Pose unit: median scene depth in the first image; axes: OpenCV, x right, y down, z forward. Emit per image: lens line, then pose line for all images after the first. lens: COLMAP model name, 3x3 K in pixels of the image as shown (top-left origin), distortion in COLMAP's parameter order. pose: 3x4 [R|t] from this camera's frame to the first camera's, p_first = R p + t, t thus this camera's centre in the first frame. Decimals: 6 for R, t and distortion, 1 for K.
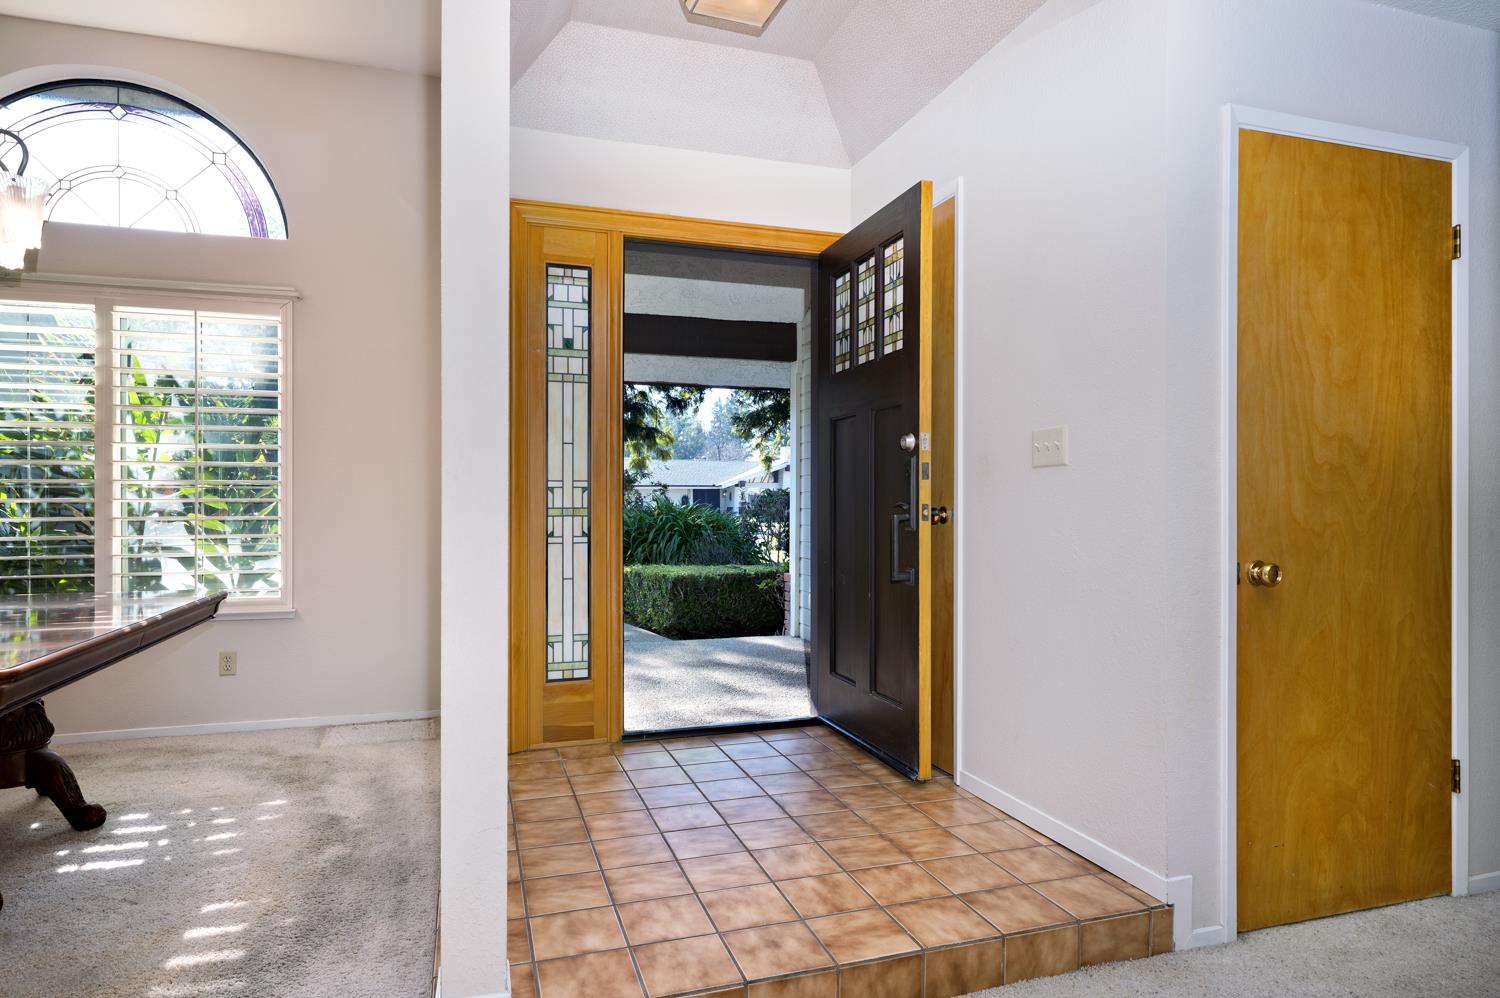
lens RADIAL K [[887.0, 0, 747.1], [0, 887.0, 504.6], [0, 0, 1]] dist [0.014959, -0.001457]
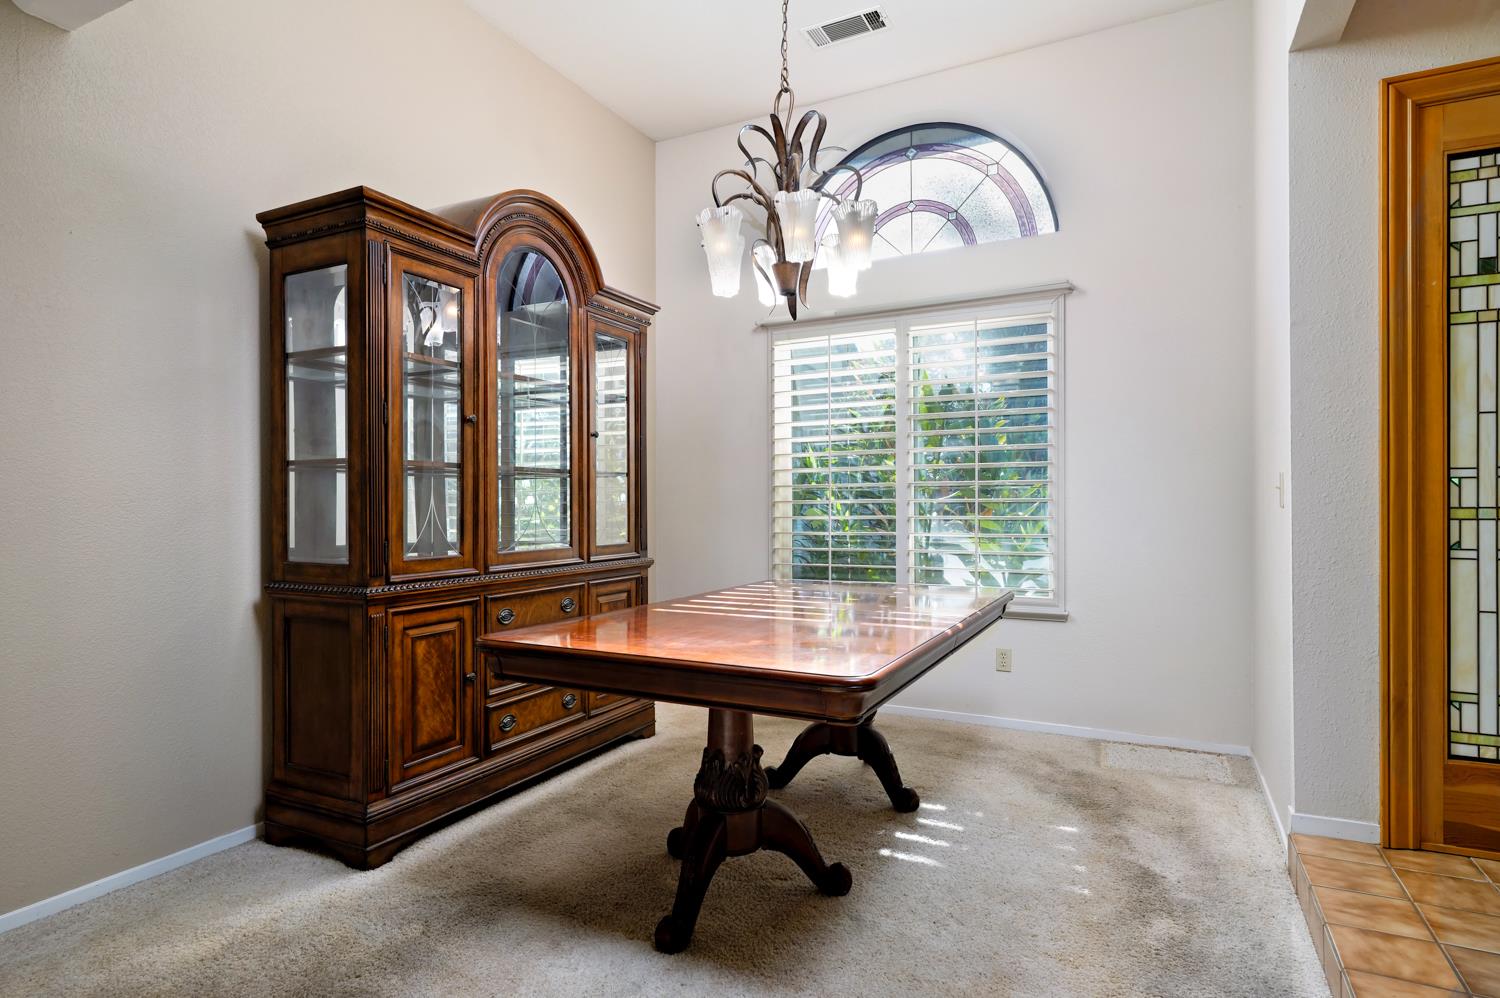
lens RADIAL K [[796.2, 0, 750.1], [0, 796.2, 502.1], [0, 0, 1]] dist [-0.002216, 0.000473]
pose [[0.719389, -0.005151, -0.694588, -0.169267], [0.004367, 0.999986, -0.002893, -0.000989], [0.694594, -0.000952, 0.719402, 0.156184]]
